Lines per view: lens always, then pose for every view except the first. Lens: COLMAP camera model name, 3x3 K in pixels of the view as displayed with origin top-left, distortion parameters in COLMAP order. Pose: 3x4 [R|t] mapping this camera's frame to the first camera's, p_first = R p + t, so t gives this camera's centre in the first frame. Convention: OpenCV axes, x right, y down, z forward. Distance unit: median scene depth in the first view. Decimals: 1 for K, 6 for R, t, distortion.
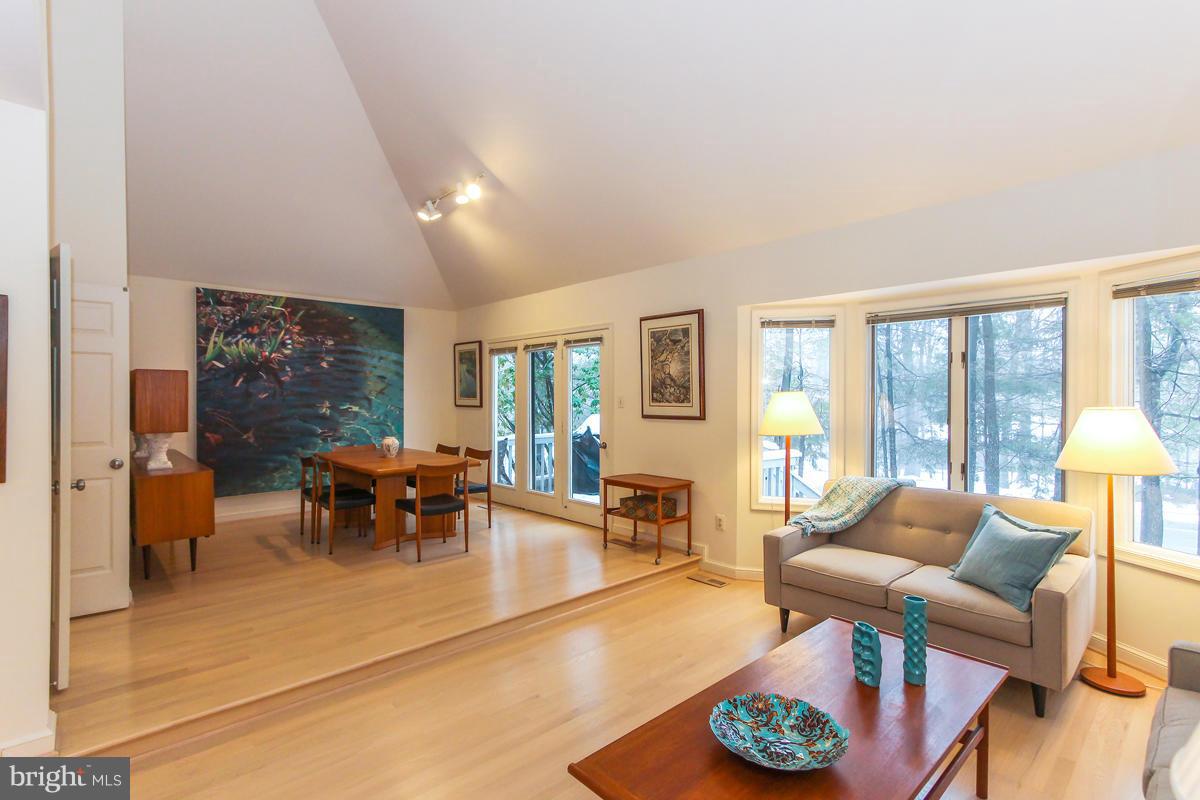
lens RADIAL K [[573.9, 0, 604.0], [0, 573.9, 399.6], [0, 0, 1]] dist [0.004780, 0.000030]
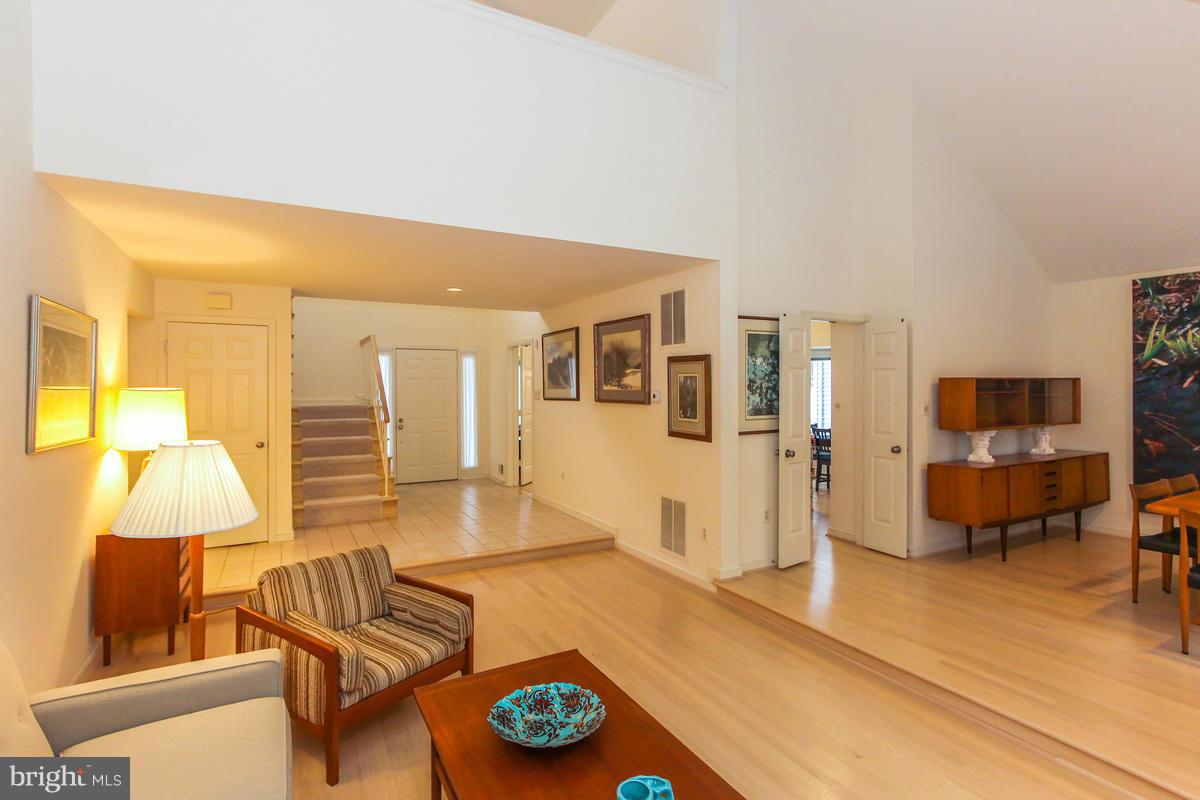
lens RADIAL K [[573.9, 0, 600.0], [0, 573.9, 388.7], [0, 0, 1]] dist [0.004780, 0.000030]
pose [[-0.255749, -0.004879, -0.966731, 0.659669], [-0.005140, 0.999980, -0.003686, -0.022856], [0.966730, 0.004027, -0.255769, 0.686480]]
